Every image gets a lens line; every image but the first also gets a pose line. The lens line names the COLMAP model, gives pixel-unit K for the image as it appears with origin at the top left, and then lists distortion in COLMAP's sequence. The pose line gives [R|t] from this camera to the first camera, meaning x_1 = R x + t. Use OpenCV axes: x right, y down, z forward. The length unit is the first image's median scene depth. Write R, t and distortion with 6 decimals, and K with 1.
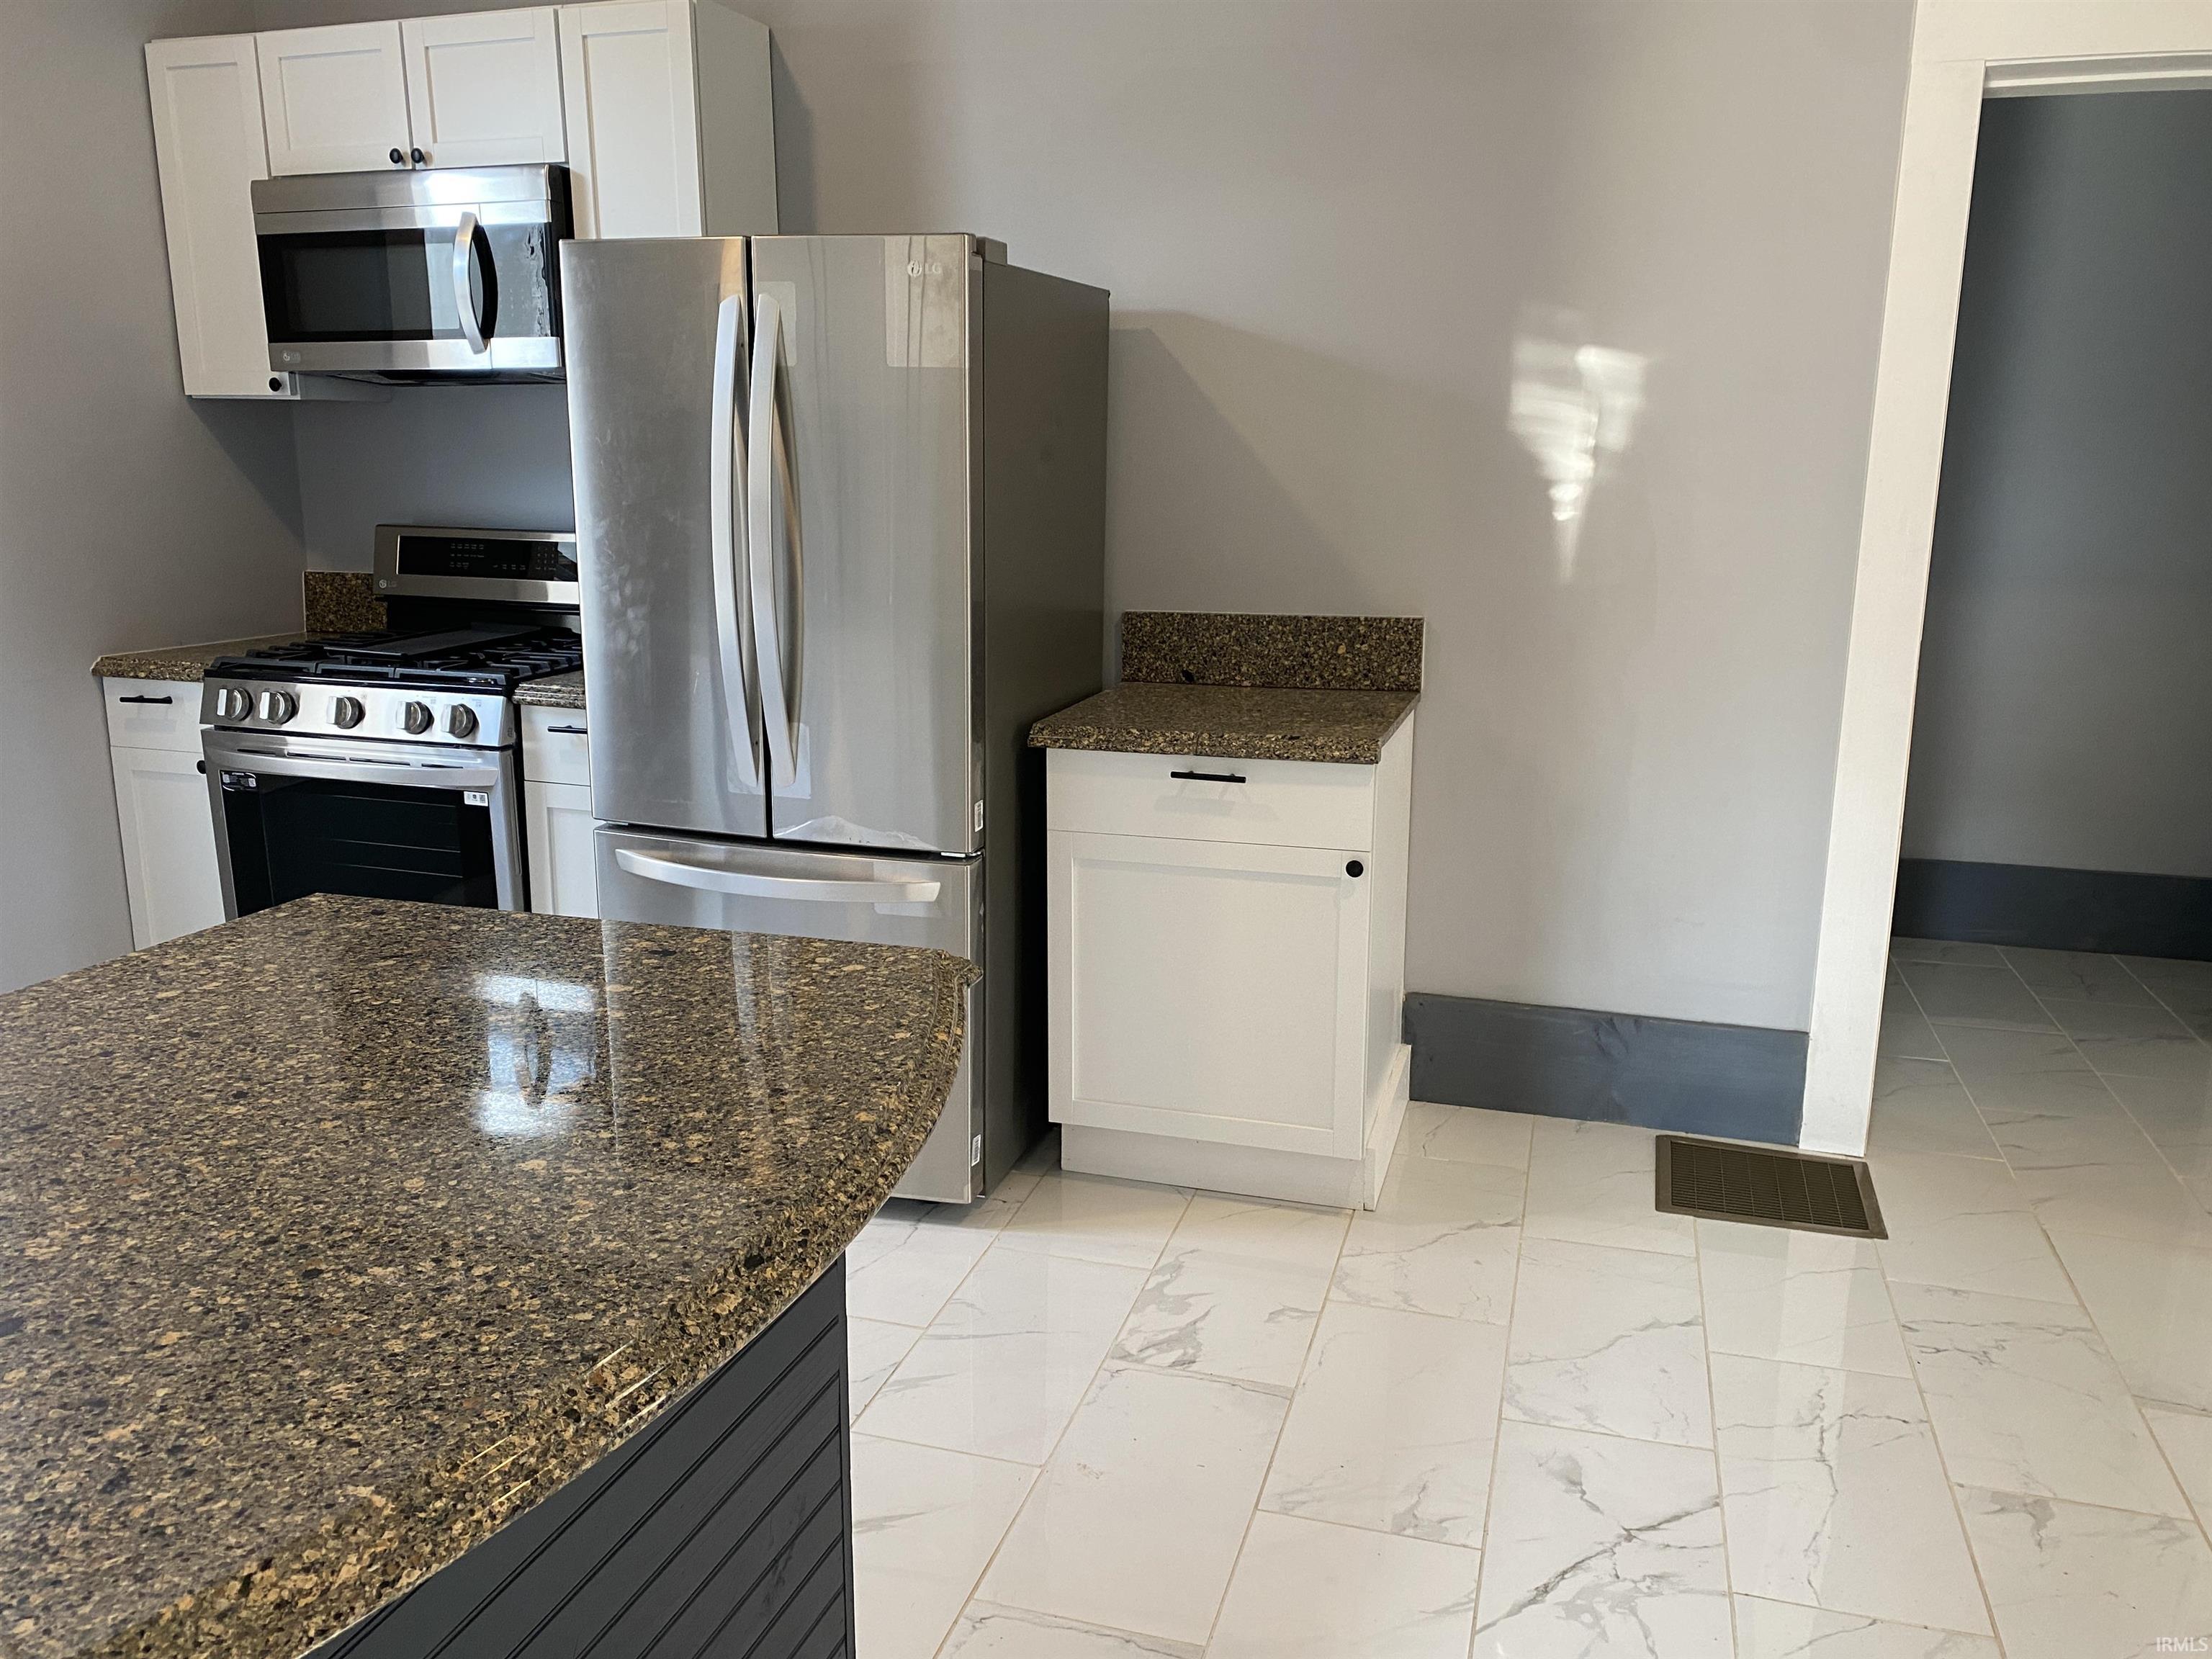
lens RADIAL K [[1664.5, 0, 1108.7], [0, 1664.5, 829.7], [0, 0, 1]] dist [0.040897, -0.040328]
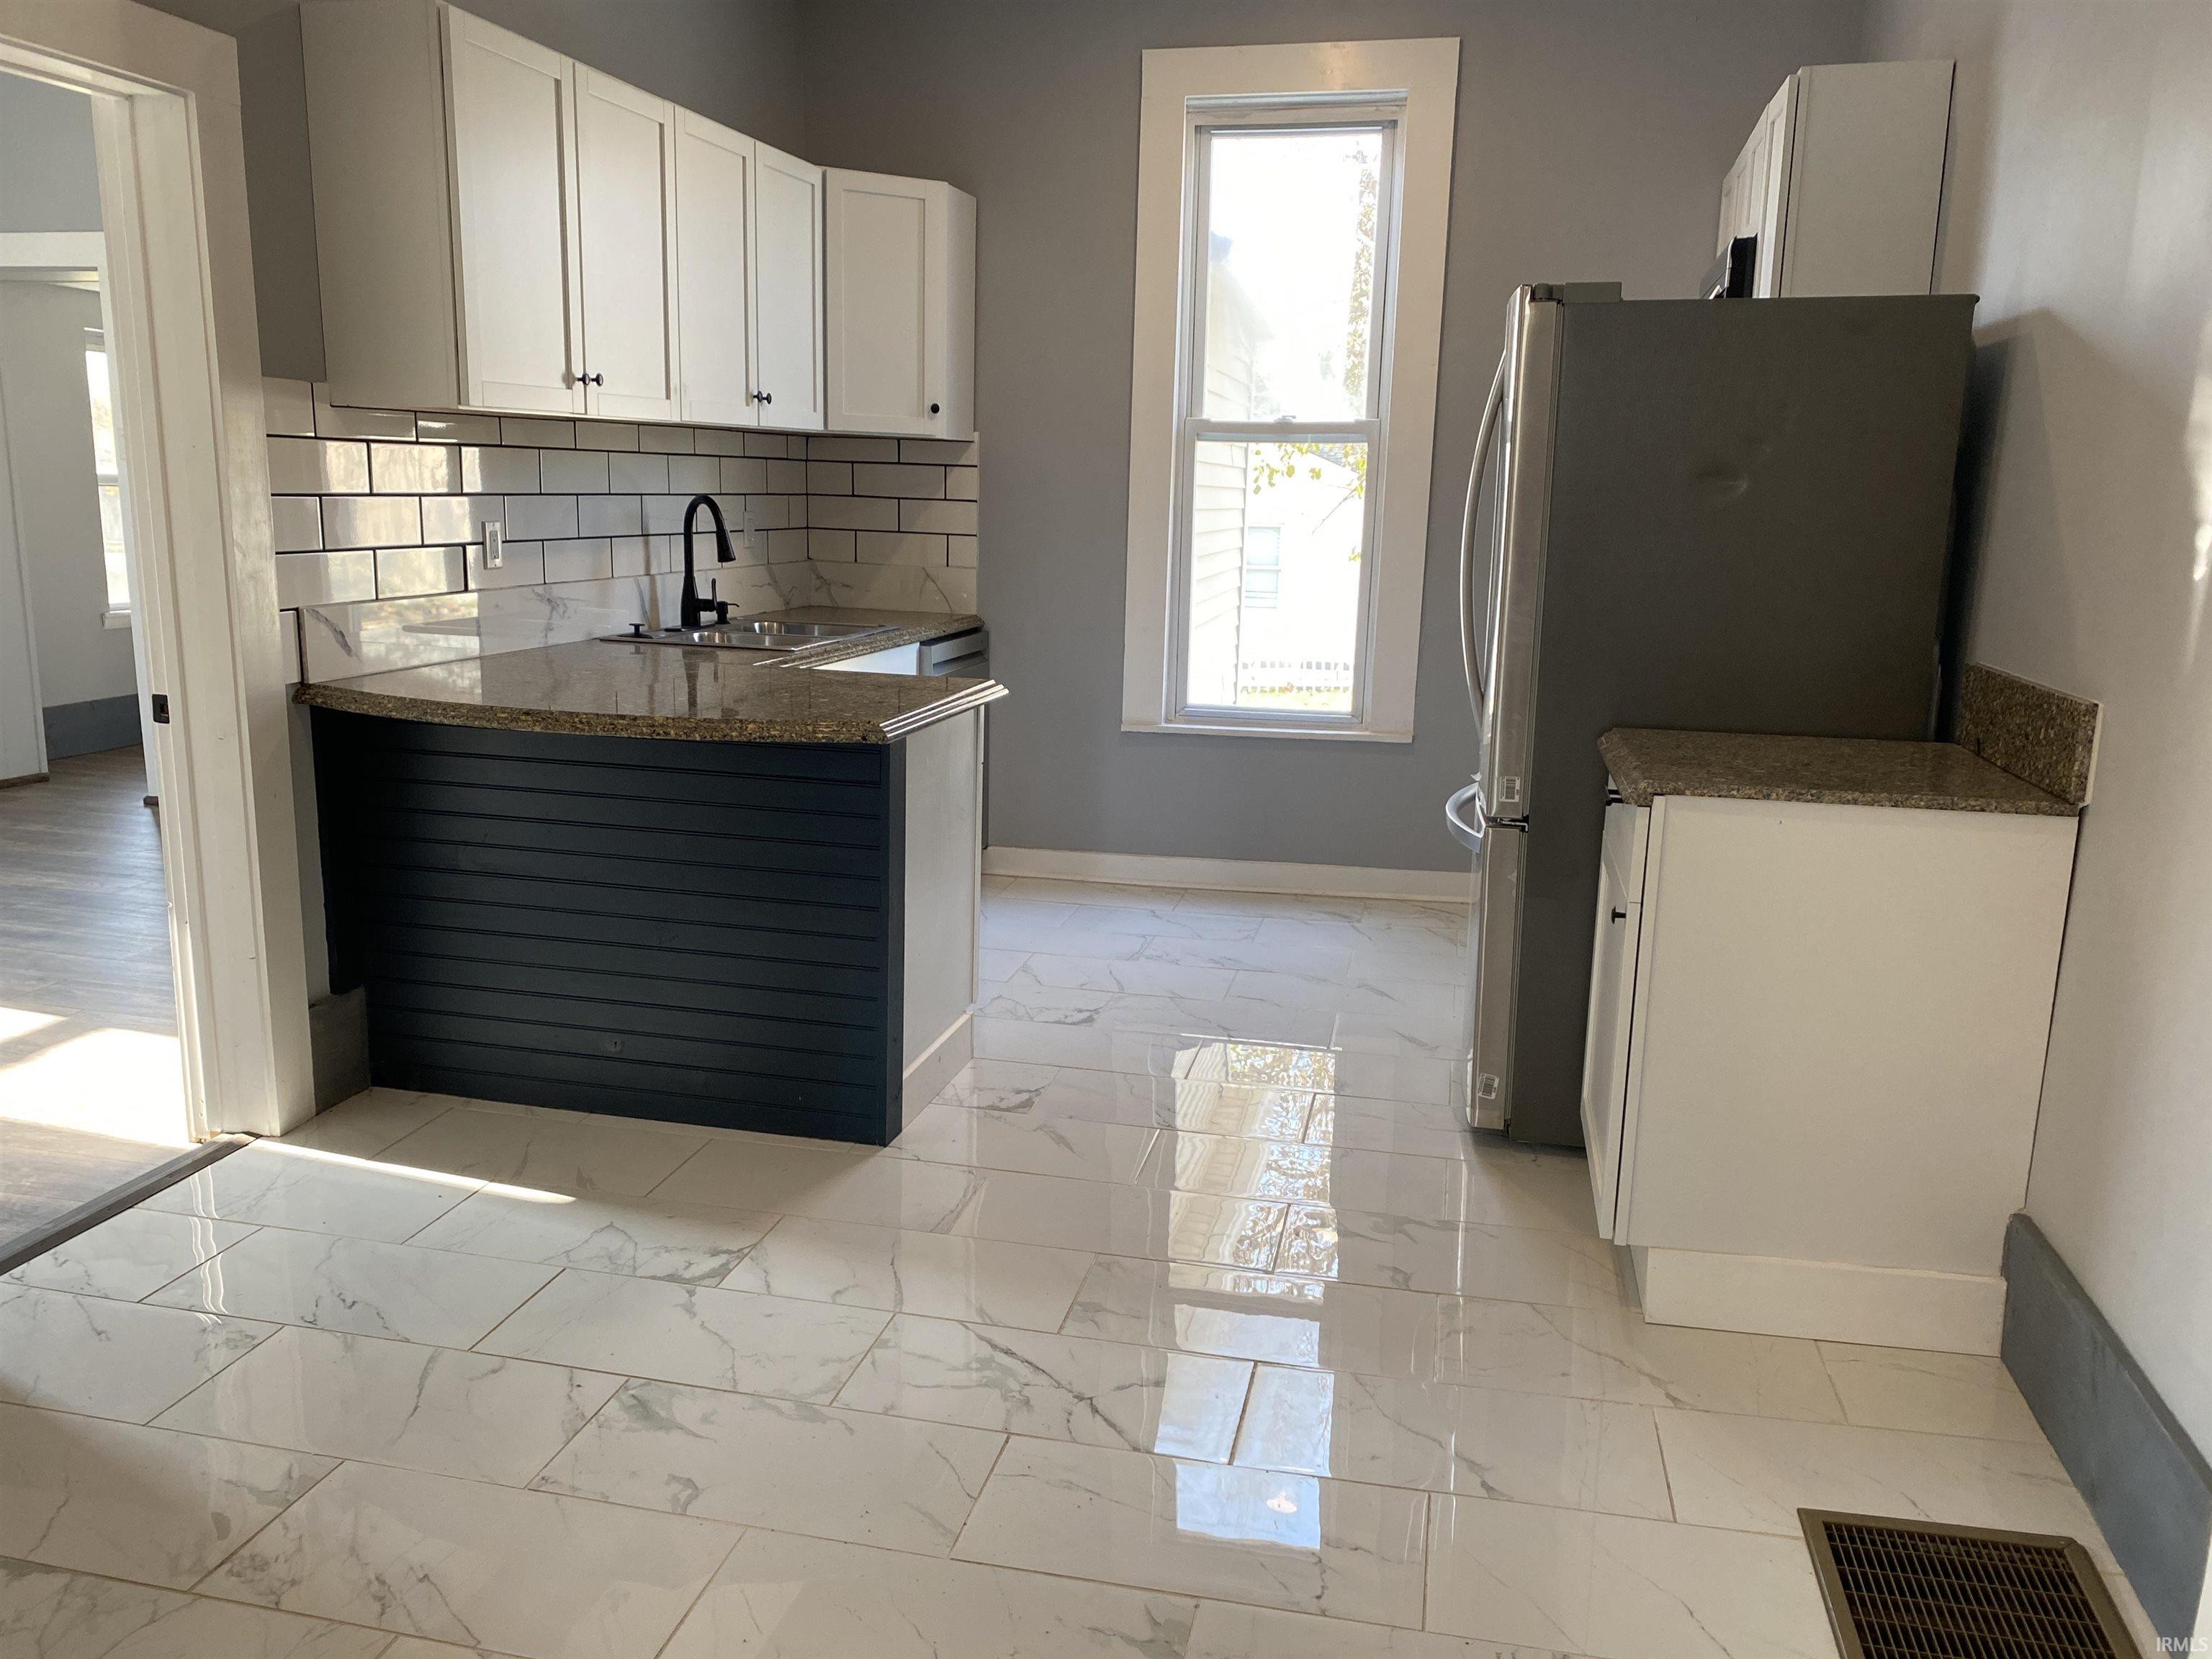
lens RADIAL K [[1664.5, 0, 1104.3], [0, 1664.5, 829.7], [0, 0, 1]] dist [0.040897, -0.040328]
pose [[0.069968, 0.189256, -0.979432, 1.377761], [-0.238899, 0.956445, 0.167749, -0.144618], [0.968520, 0.222248, 0.112133, 0.819683]]
